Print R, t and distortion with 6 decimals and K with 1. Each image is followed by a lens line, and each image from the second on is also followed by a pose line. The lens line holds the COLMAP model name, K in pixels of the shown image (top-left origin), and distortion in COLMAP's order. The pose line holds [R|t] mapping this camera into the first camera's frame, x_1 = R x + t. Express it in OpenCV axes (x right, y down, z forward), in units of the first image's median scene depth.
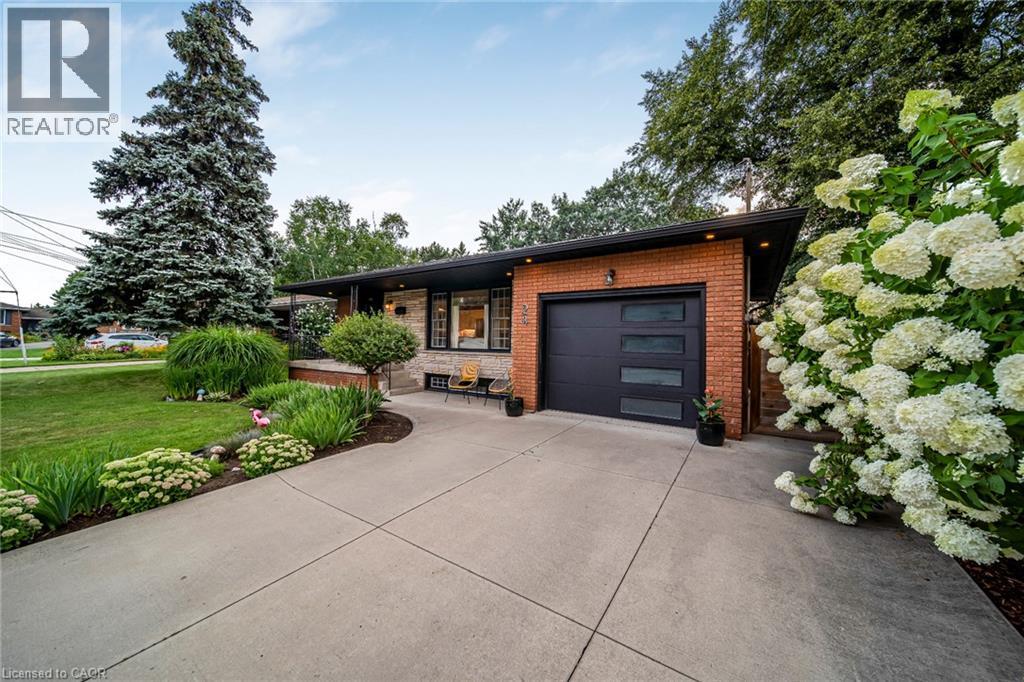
lens RADIAL K [[365.1, 0, 511.6], [0, 365.1, 339.2], [0, 0, 1]] dist [-0.006731, -0.000251]
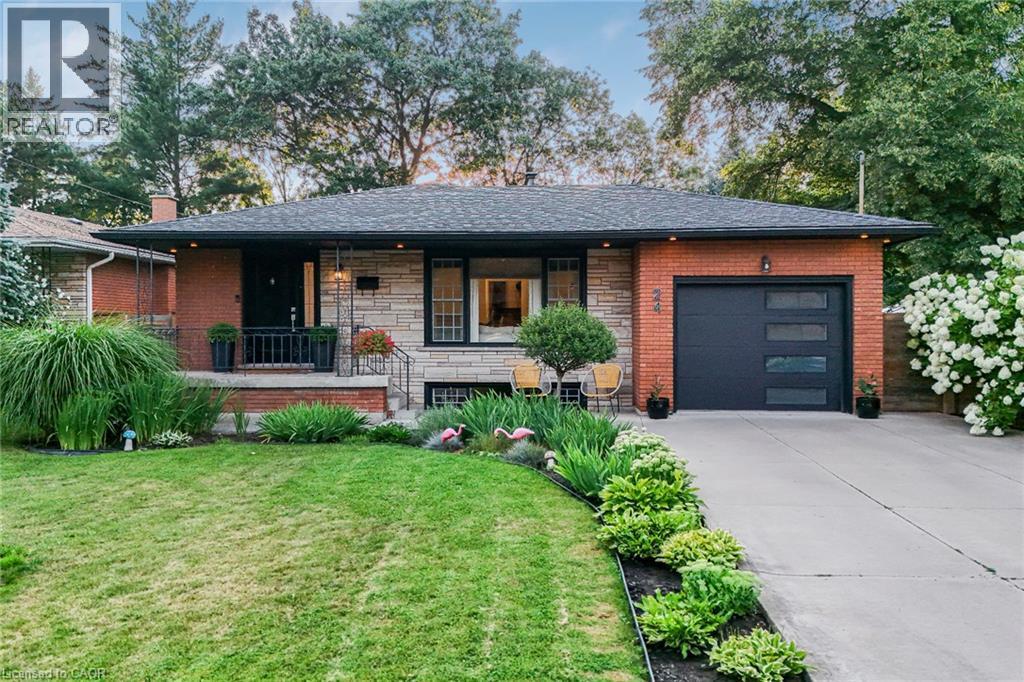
lens RADIAL K [[897.1, 0, 512.0], [0, 897.1, 341.0], [0, 0, 1]] dist [0.098544, -0.122178]
pose [[0.855117, -0.028865, 0.517632, -1.632830], [0.010875, 0.999228, 0.037755, -0.067212], [-0.518322, -0.026656, 0.854770, -0.747533]]
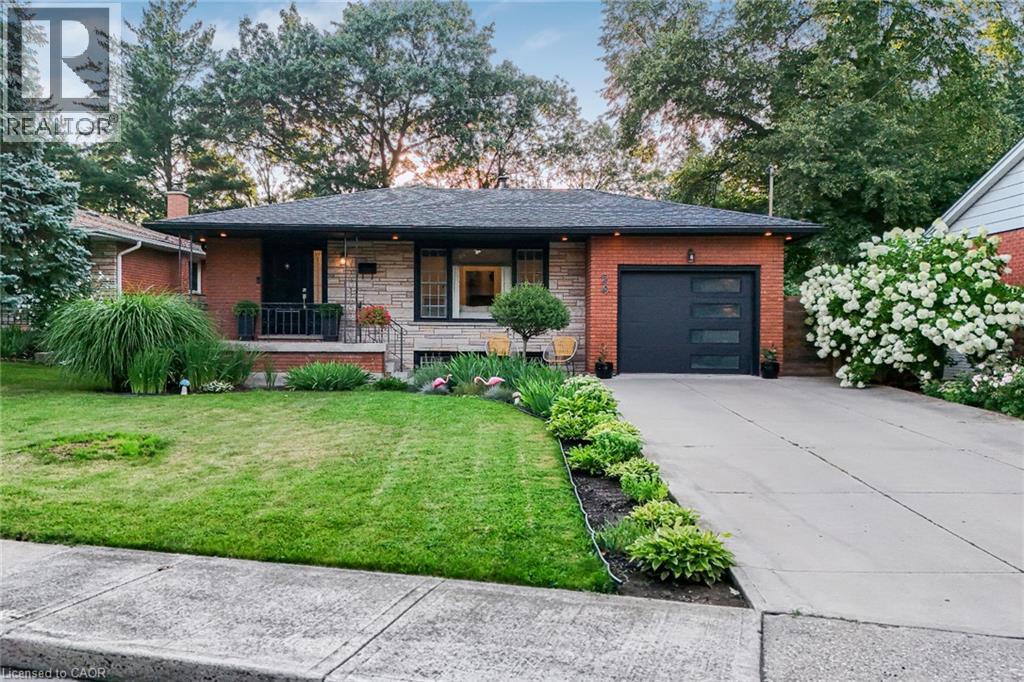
lens RADIAL K [[897.1, 0, 512.0], [0, 897.1, 341.0], [0, 0, 1]] dist [0.098544, -0.122178]
pose [[0.838001, -0.023240, 0.545174, -1.952621], [0.001988, 0.999216, 0.039538, -0.006637], [-0.545665, -0.032049, 0.837390, -1.245560]]
